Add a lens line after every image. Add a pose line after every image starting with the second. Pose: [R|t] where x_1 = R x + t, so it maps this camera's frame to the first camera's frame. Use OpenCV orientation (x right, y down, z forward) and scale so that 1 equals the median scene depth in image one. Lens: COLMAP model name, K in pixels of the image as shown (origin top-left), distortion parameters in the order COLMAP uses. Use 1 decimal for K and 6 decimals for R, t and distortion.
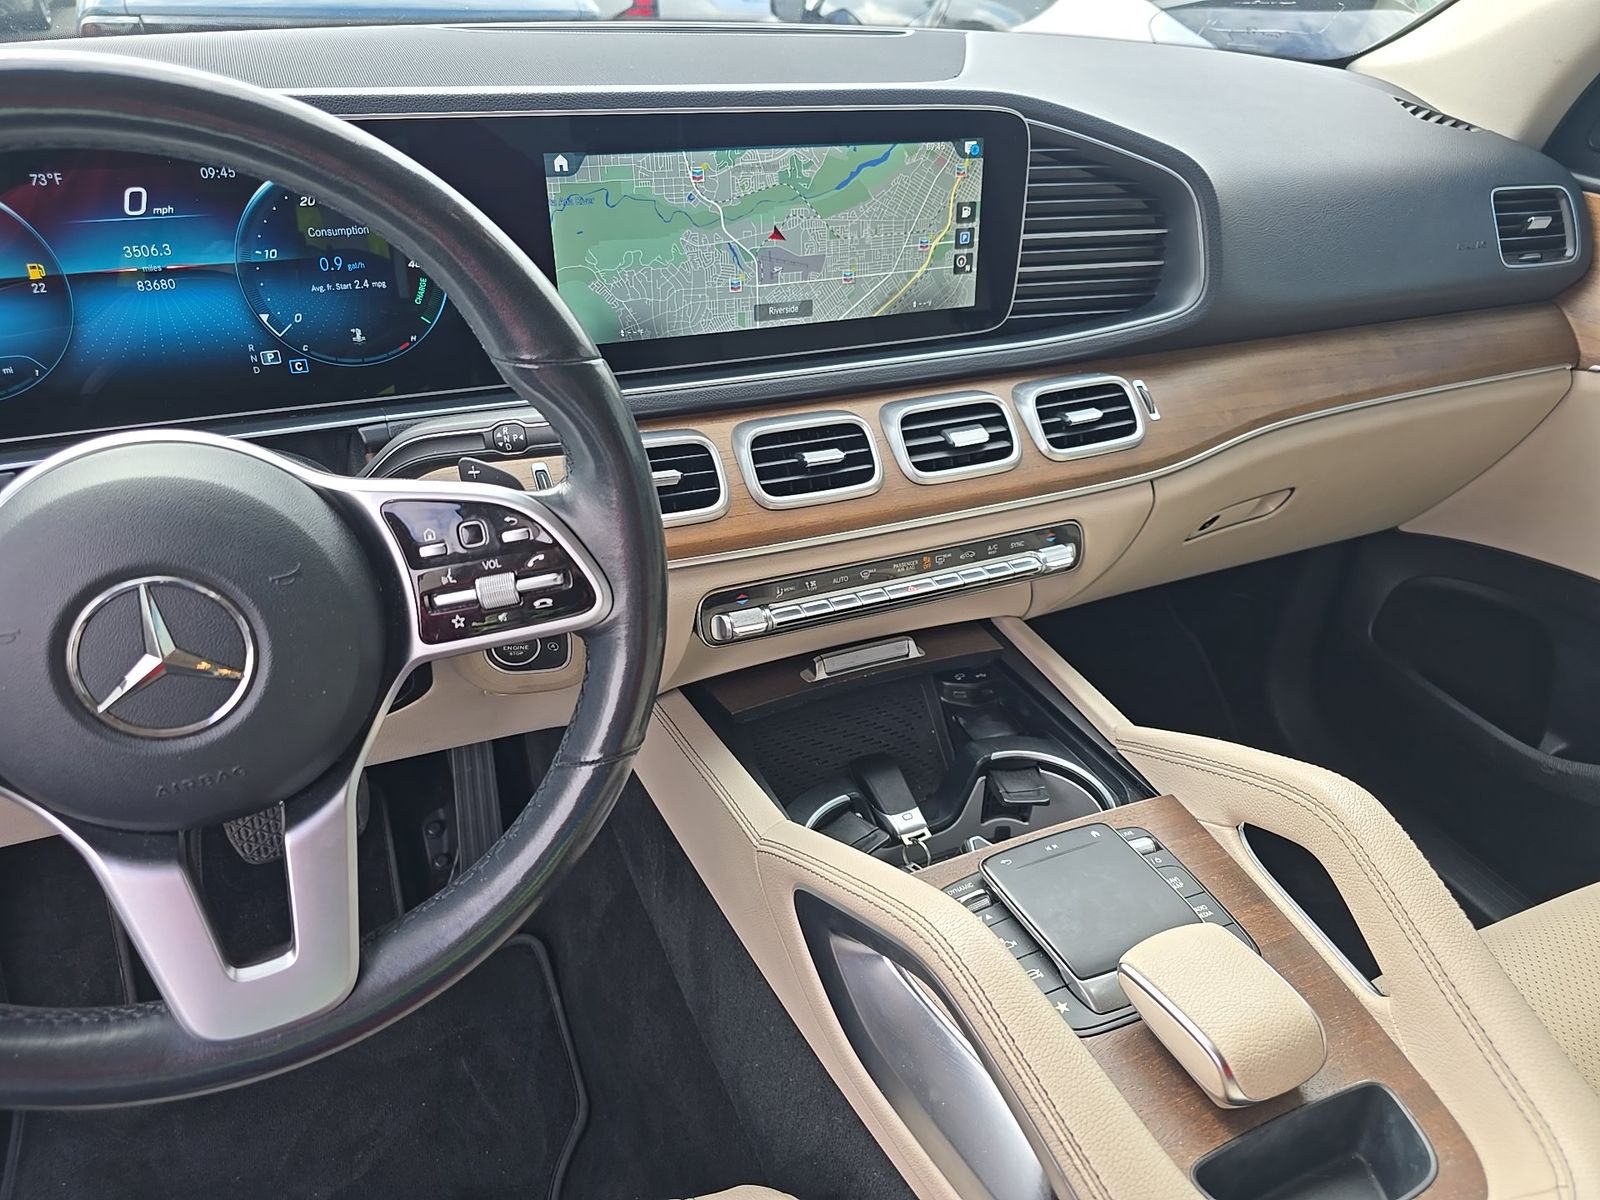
lens RADIAL K [[1076.0, 0, 808.8], [0, 1076.0, 600.9], [0, 0, 1]] dist [0.035154, -0.038537]
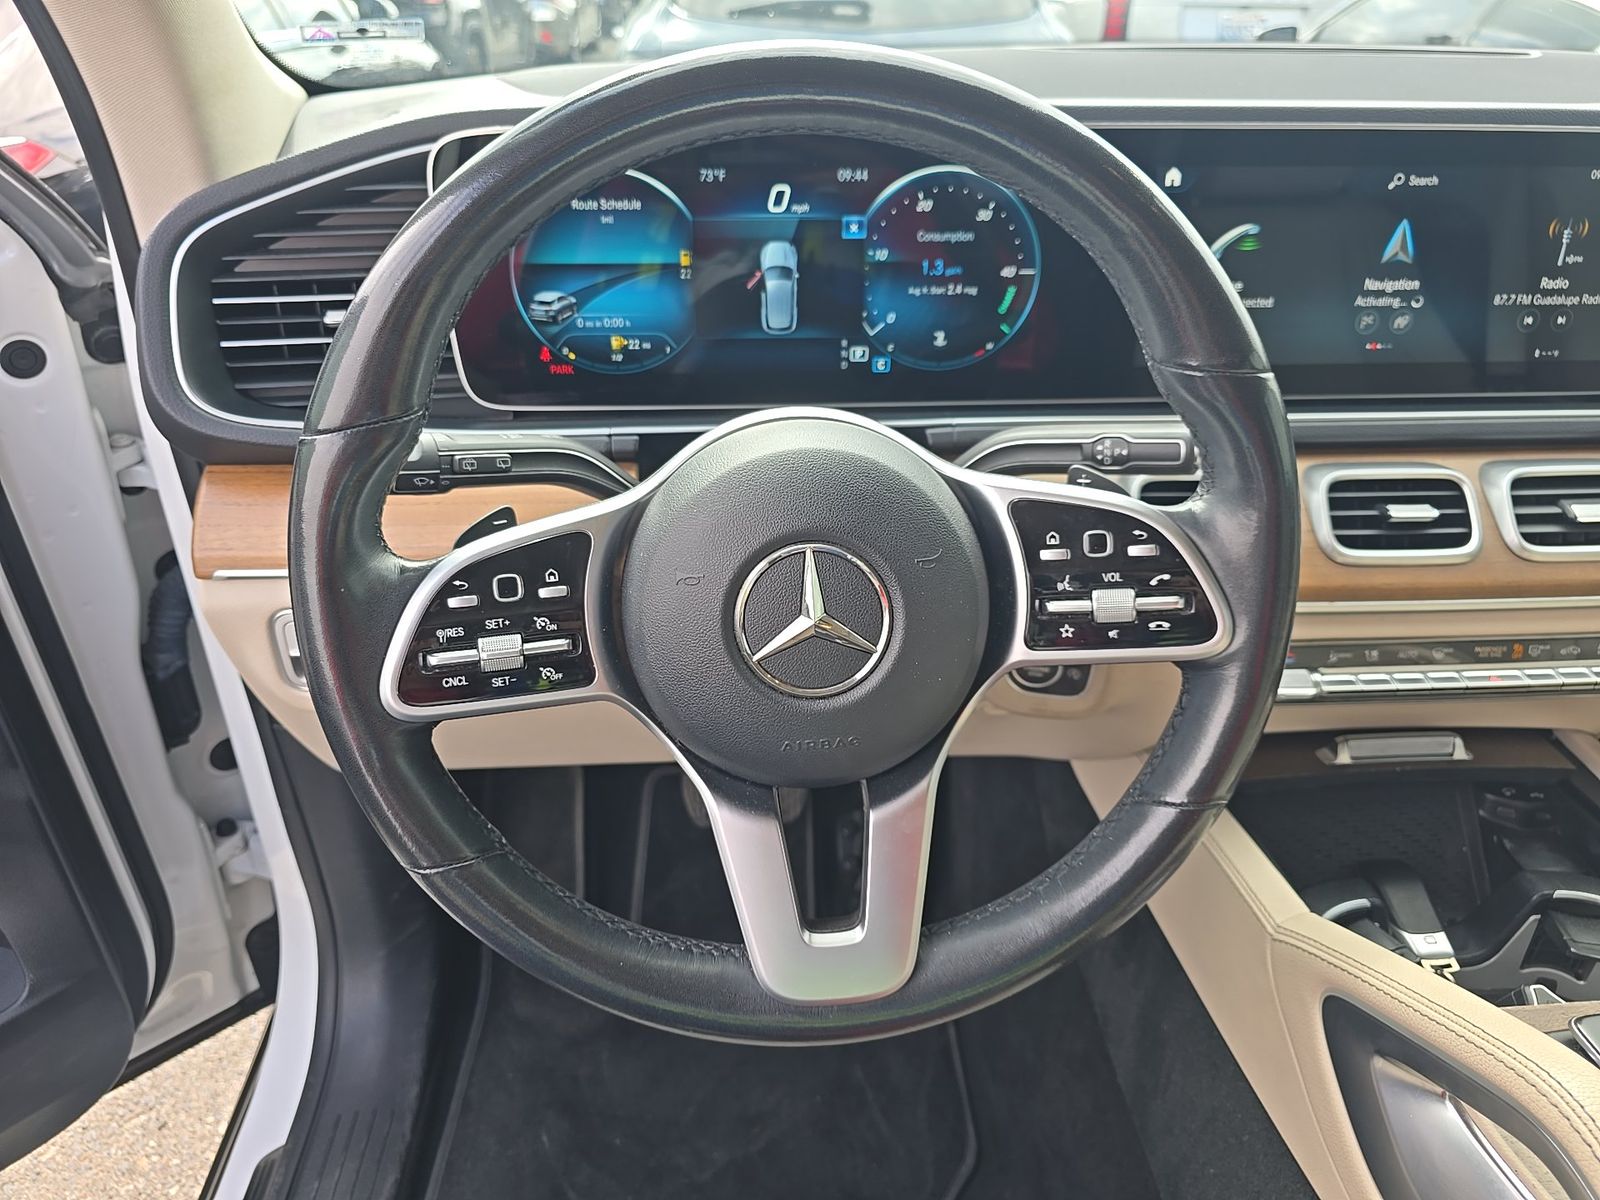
lens RADIAL K [[1076.0, 0, 778.1], [0, 1076.0, 608.2], [0, 0, 1]] dist [0.035154, -0.038537]
pose [[0.935920, 0.150543, -0.318420, -0.216788], [-0.160576, 0.987009, -0.005337, 0.037369], [0.313480, 0.056126, 0.947935, 0.006507]]
